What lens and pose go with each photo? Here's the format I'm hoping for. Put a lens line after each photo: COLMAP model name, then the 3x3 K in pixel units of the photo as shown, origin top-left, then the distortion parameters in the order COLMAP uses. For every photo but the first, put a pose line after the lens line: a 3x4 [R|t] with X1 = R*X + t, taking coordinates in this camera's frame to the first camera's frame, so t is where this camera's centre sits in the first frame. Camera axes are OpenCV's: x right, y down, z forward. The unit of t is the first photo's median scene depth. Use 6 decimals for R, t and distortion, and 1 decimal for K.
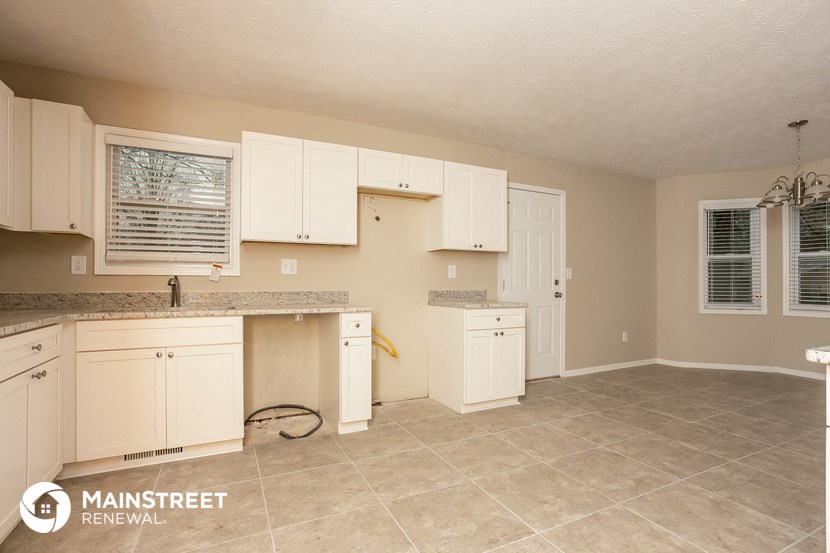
lens RADIAL K [[399.0, 0, 415.0], [0, 399.0, 276.5], [0, 0, 1]] dist [-0.031292, 0.000724]
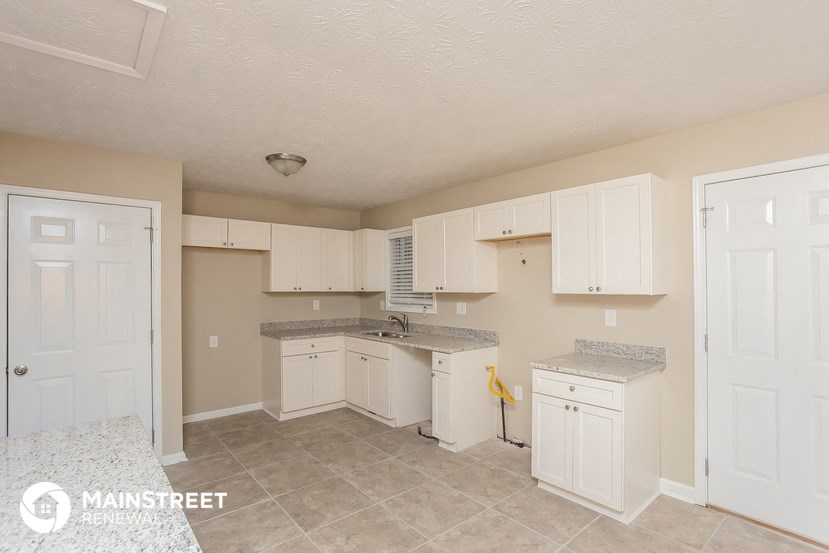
lens RADIAL K [[398.5, 0, 414.5], [0, 398.5, 276.5], [0, 0, 1]] dist [-0.031292, 0.000724]
pose [[0.251533, -0.029171, -0.967409, 1.045144], [0.024617, 0.999415, -0.023735, -0.117322], [0.967536, -0.017845, 0.252104, 0.618754]]
